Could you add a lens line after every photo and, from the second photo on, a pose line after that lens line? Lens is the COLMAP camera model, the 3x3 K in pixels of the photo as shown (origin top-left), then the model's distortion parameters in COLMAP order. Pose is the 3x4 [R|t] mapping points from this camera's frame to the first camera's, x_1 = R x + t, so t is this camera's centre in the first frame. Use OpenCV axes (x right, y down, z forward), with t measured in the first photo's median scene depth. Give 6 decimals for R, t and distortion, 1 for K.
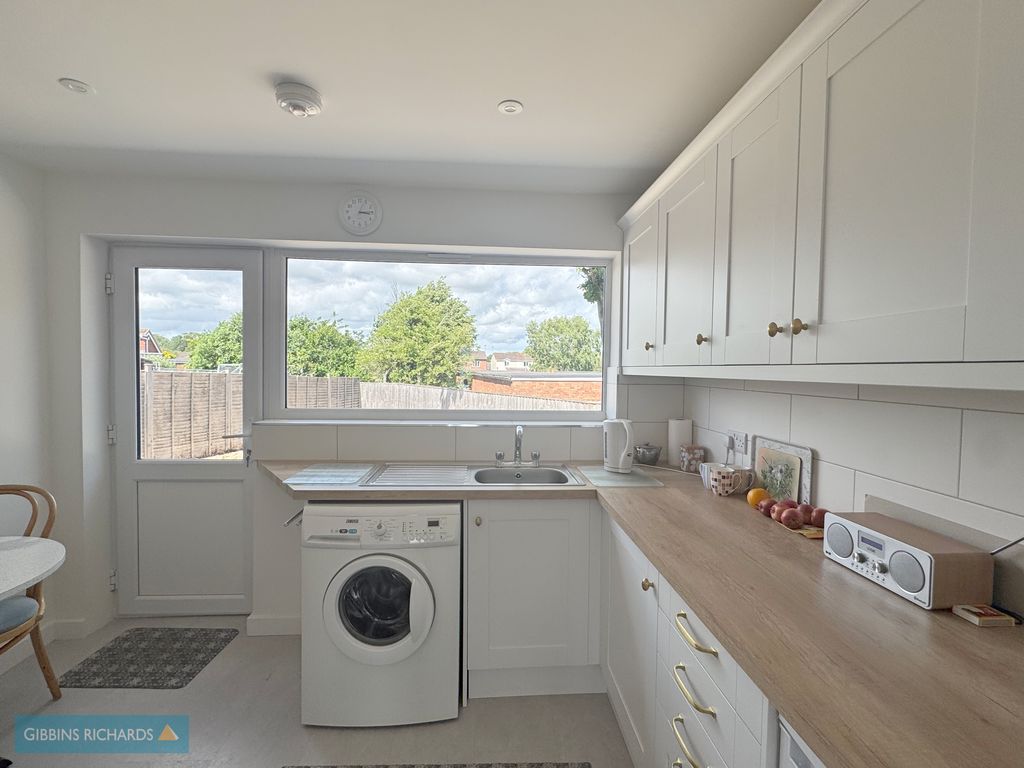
lens RADIAL K [[479.9, 0, 512.0], [0, 479.9, 384.0], [0, 0, 1]] dist [-0.000535, -0.000180]
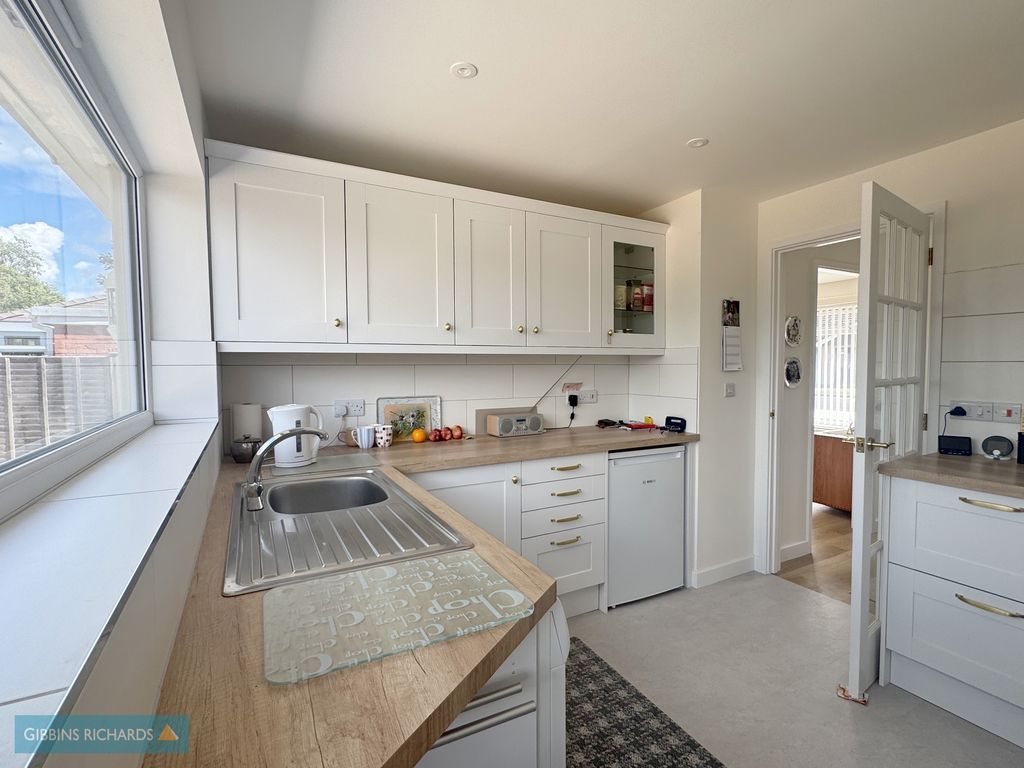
lens RADIAL K [[479.9, 0, 512.0], [0, 479.9, 384.0], [0, 0, 1]] dist [-0.000535, -0.000180]
pose [[-0.418973, -0.049818, 0.906631, -0.941548], [0.025962, 0.997428, 0.066805, -0.012373], [-0.907627, 0.051527, -0.416602, 1.342854]]
